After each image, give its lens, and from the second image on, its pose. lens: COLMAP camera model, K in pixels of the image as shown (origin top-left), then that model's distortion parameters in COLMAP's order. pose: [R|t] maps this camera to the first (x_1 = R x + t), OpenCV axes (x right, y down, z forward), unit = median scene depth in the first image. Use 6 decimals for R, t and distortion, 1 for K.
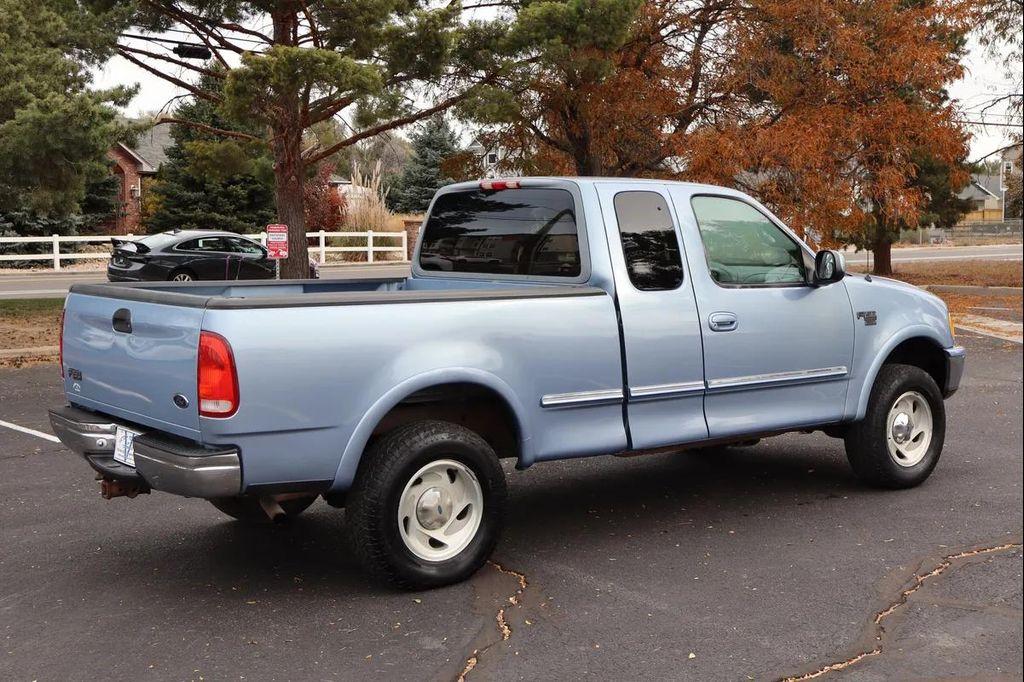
lens RADIAL K [[1236.1, 0, 512.0], [0, 1236.1, 341.0], [0, 0, 1]] dist [0.074267, 0.001160]
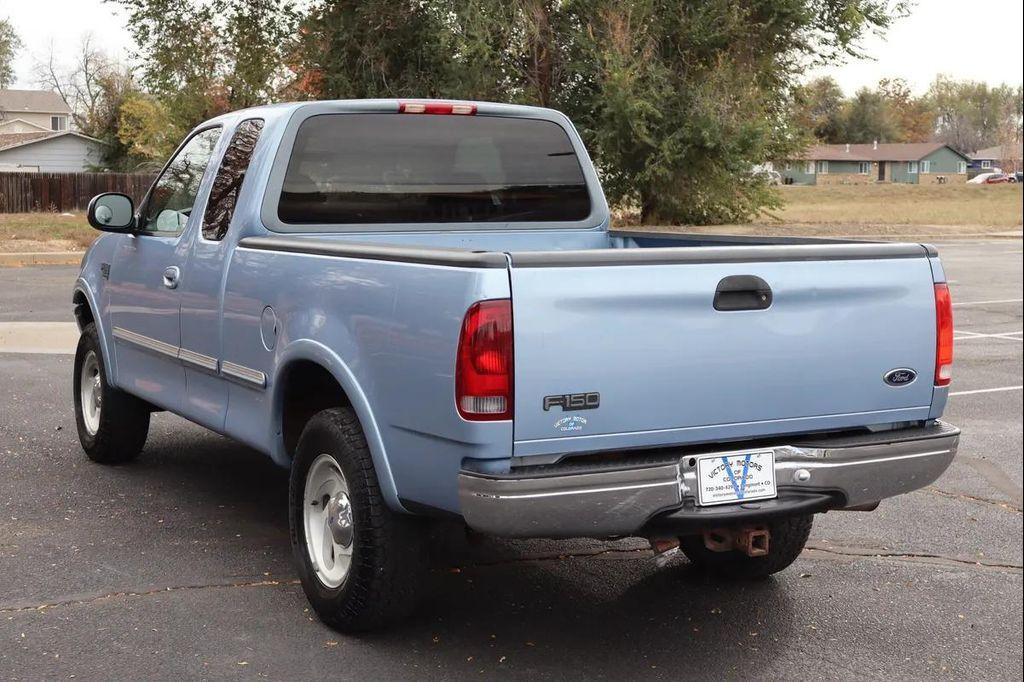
lens RADIAL K [[1540.2, 0, 512.0], [0, 1540.2, 341.0], [0, 0, 1]] dist [0.019779, 0.009358]
pose [[0.157321, -0.097765, 0.982696, -1.046111], [0.084654, 0.992760, 0.085214, -0.065841], [-0.983913, 0.069783, 0.164458, 0.882859]]
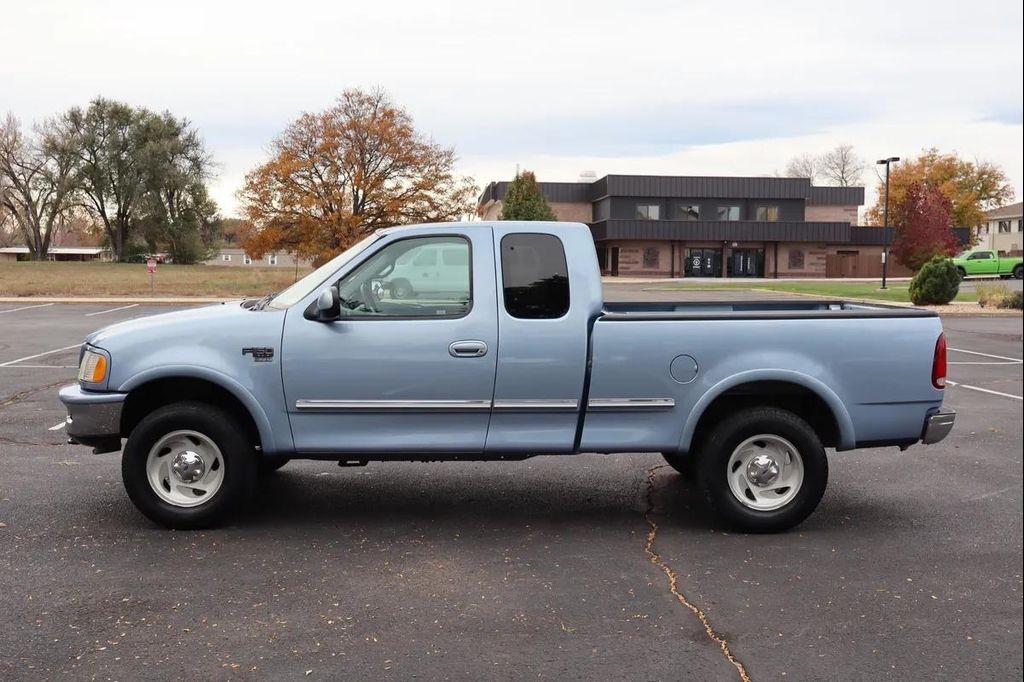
lens RADIAL K [[1009.0, 0, 510.5], [0, 1009.0, 381.8], [0, 0, 1]] dist [0.067955, -0.011754]
pose [[-0.801877, -0.069384, 0.593447, -0.603421], [0.053307, 0.980966, 0.186720, -0.184777], [-0.595107, 0.181362, -0.782915, 2.034876]]
